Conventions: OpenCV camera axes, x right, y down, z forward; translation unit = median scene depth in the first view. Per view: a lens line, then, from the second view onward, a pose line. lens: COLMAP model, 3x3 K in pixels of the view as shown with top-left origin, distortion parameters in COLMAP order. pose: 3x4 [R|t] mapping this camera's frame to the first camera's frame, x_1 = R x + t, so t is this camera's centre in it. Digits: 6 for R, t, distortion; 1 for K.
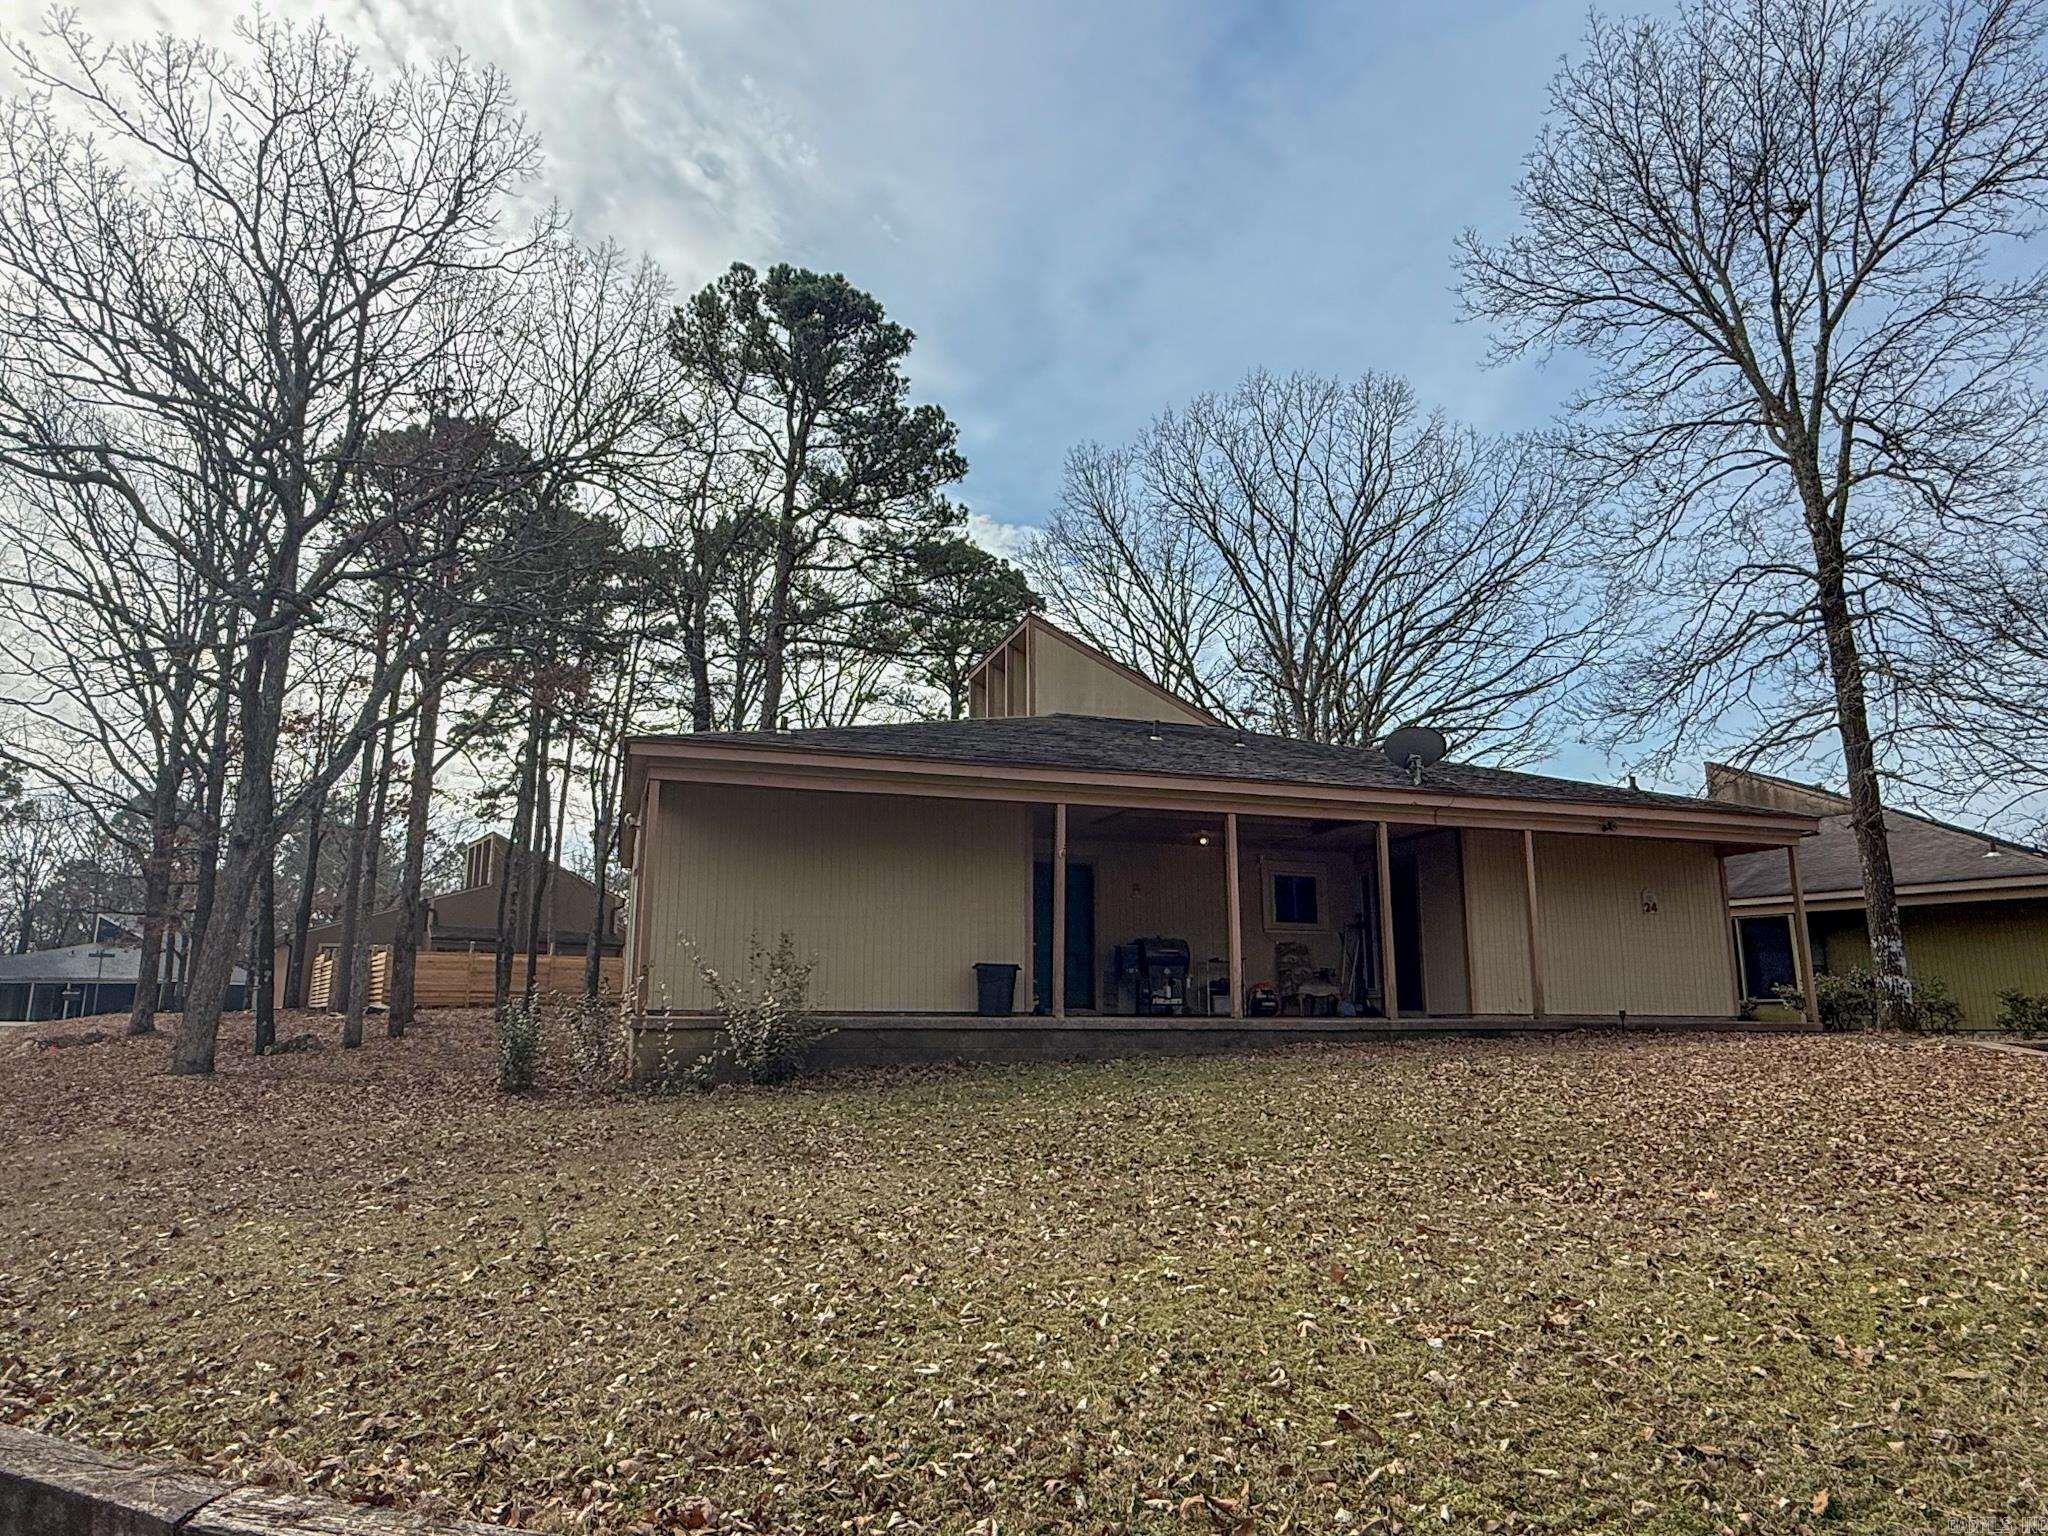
lens RADIAL K [[1259.7, 0, 1020.0], [0, 1259.7, 769.0], [0, 0, 1]] dist [0.006309, -0.002989]
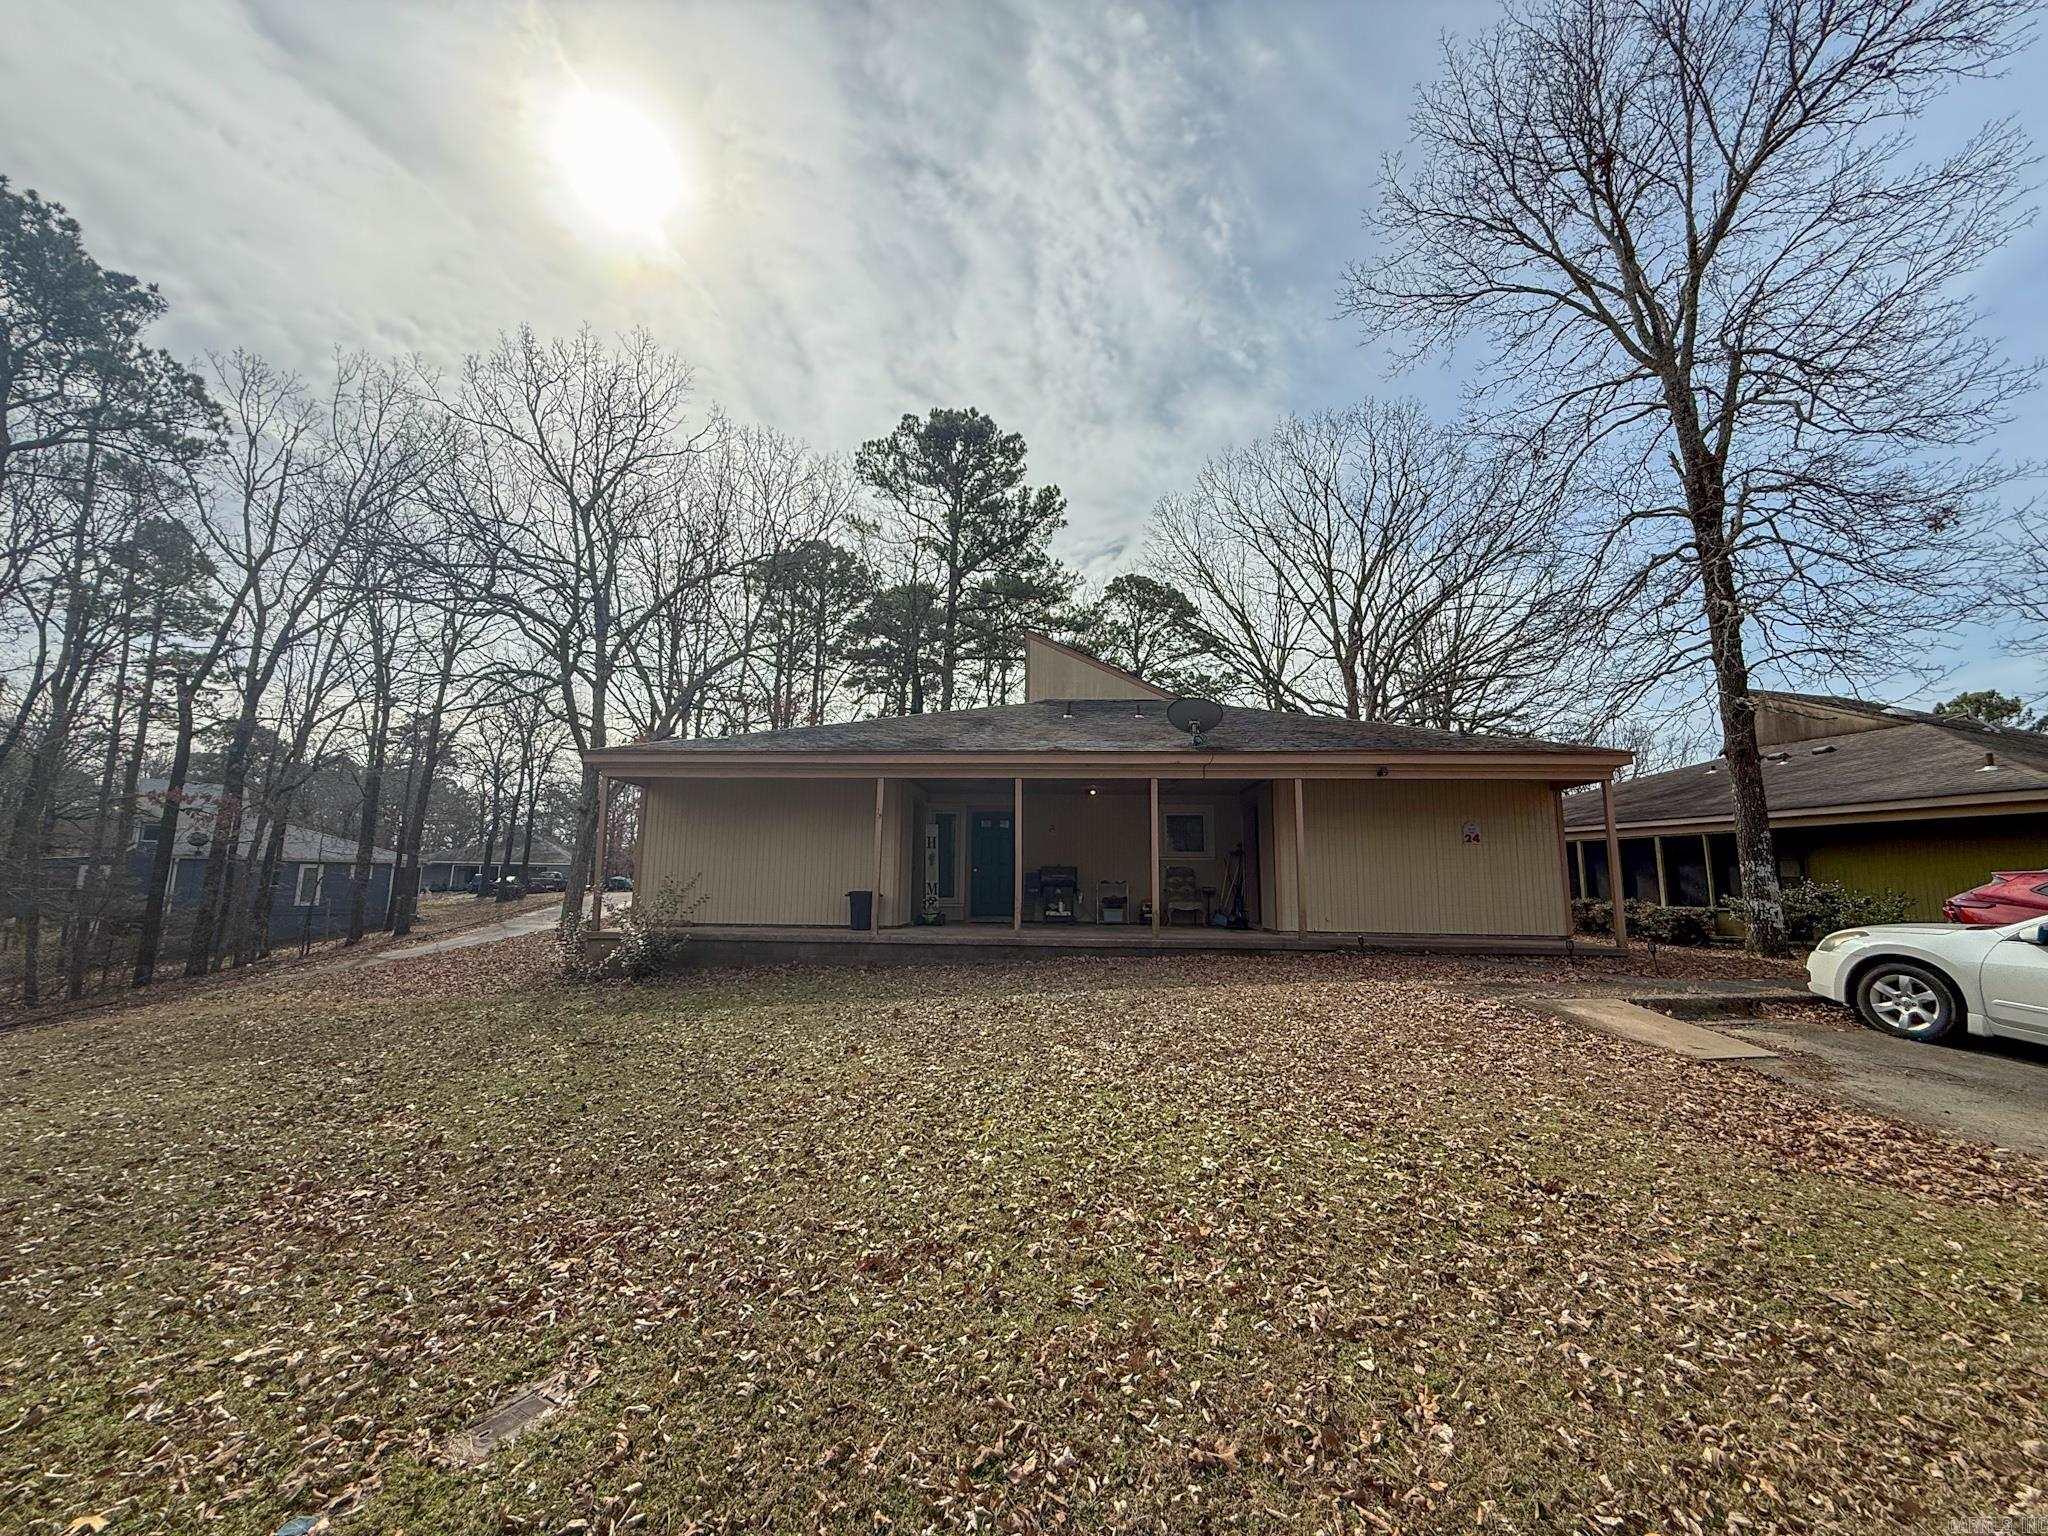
lens RADIAL K [[805.7, 0, 1024.0], [0, 805.7, 766.9], [0, 0, 1]] dist [-0.000523, -0.000049]
pose [[0.932236, -0.045623, -0.358964, 0.348935], [0.062767, 0.997370, 0.036245, -0.003946], [0.356367, -0.056320, 0.932647, 0.174201]]
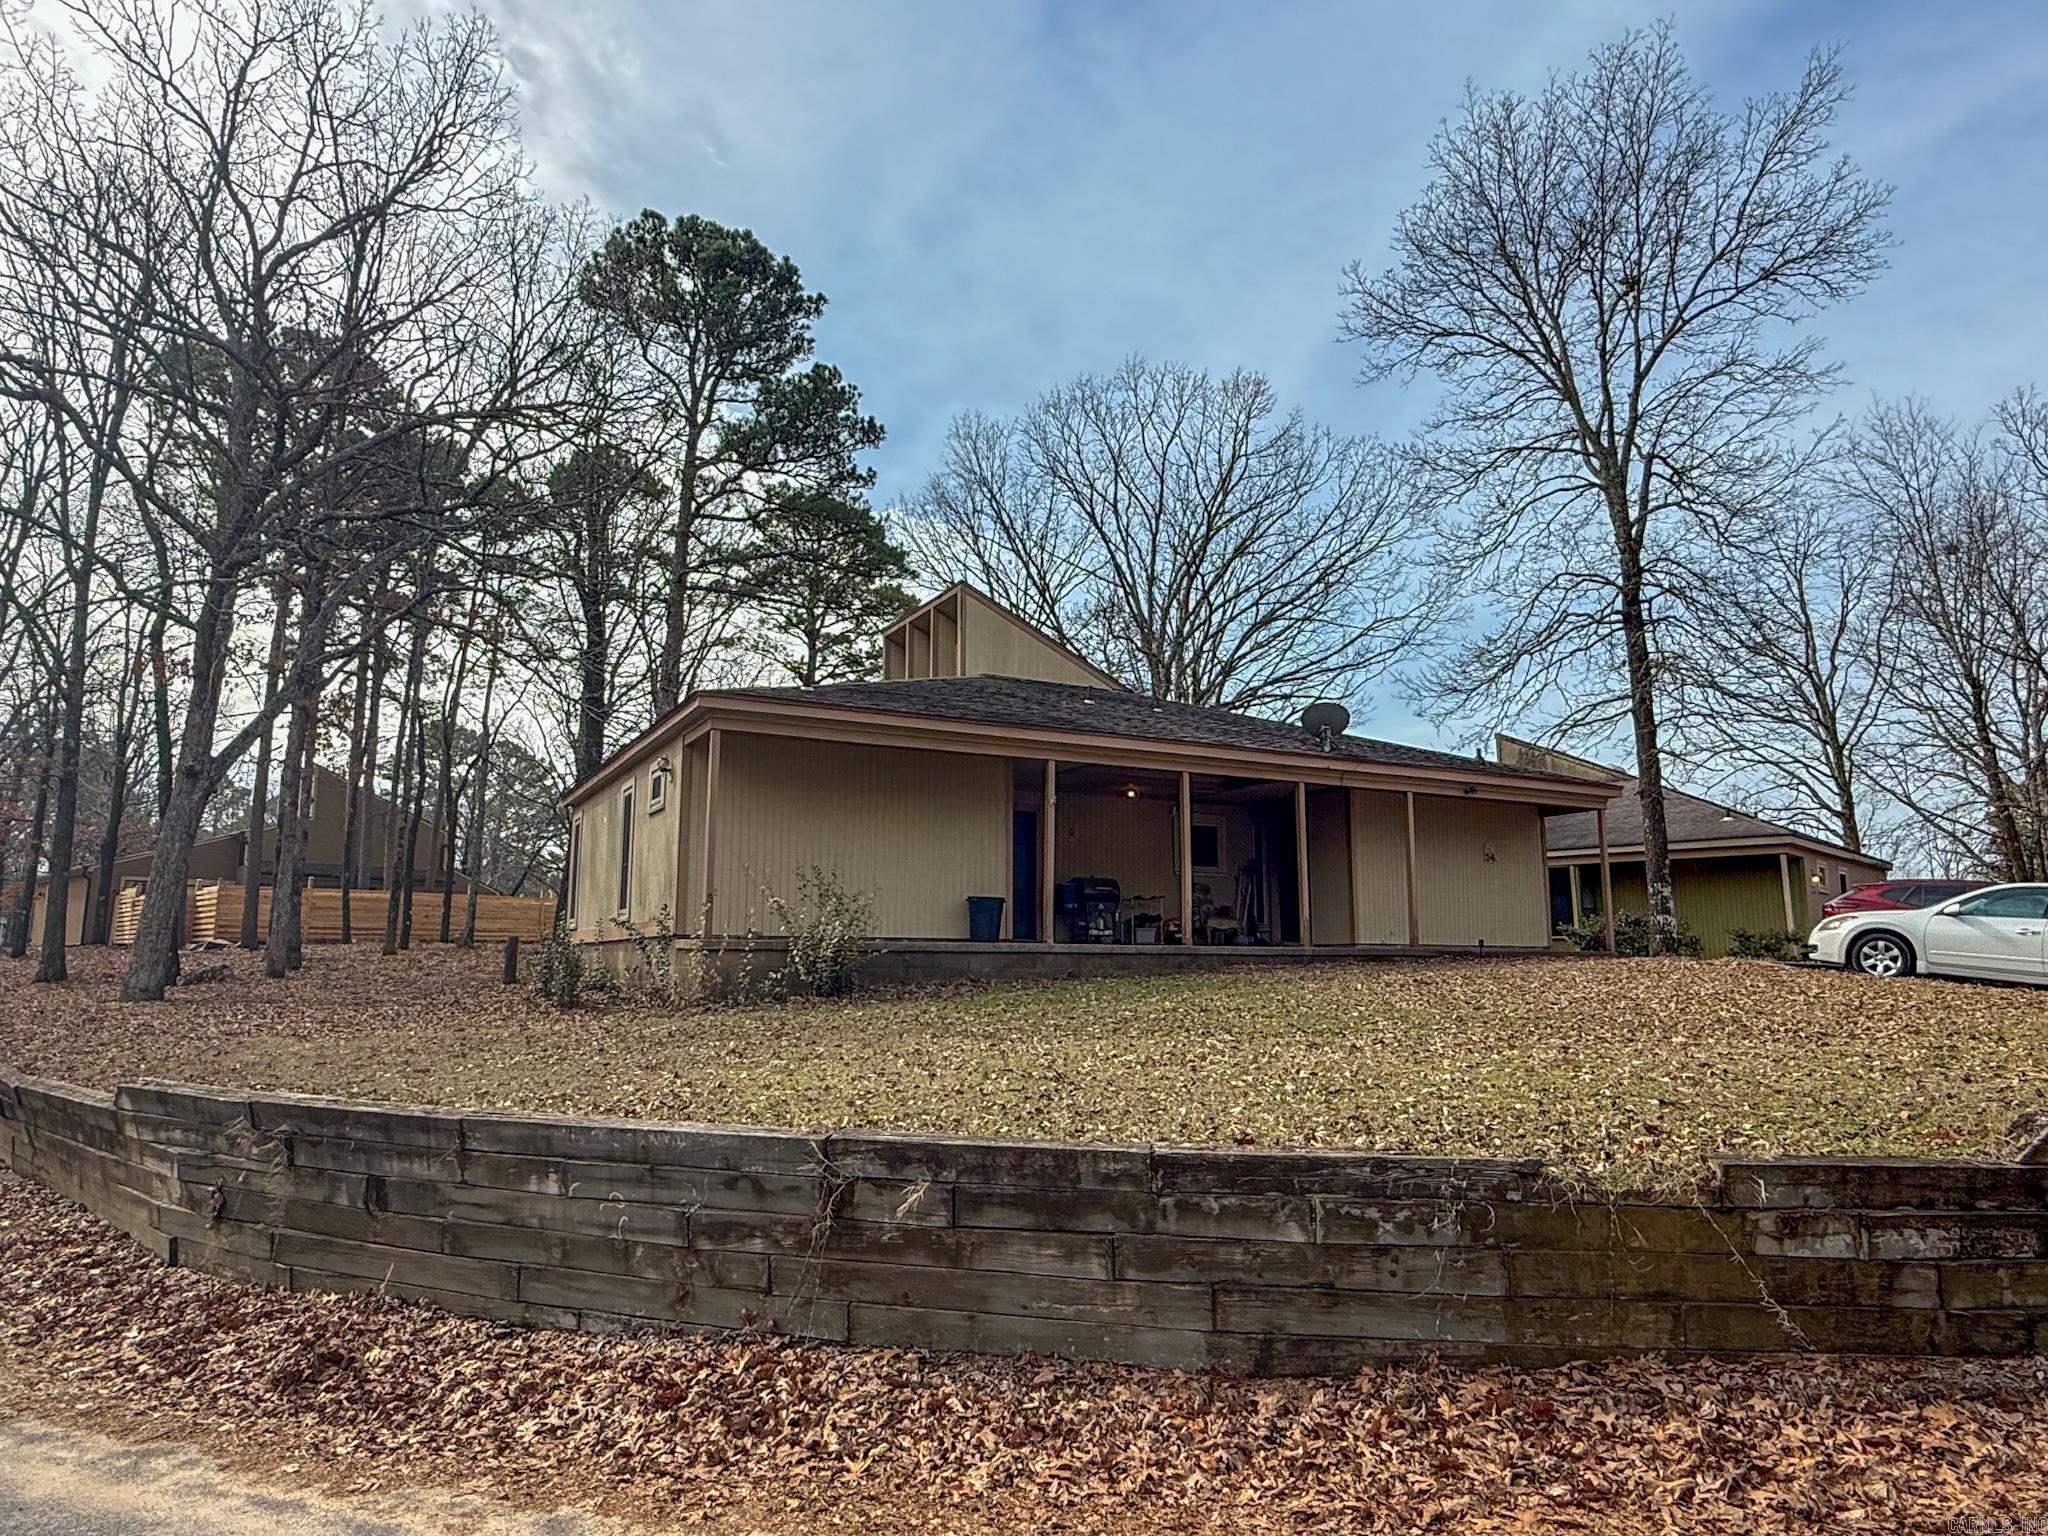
lens RADIAL K [[1259.7, 0, 1018.5], [0, 1259.7, 771.8], [0, 0, 1]] dist [0.006309, -0.002989]
pose [[0.984401, 0.026344, 0.173956, -0.141032], [-0.034175, 0.998525, 0.042178, -0.006860], [-0.172589, -0.047465, 0.983850, -0.096115]]
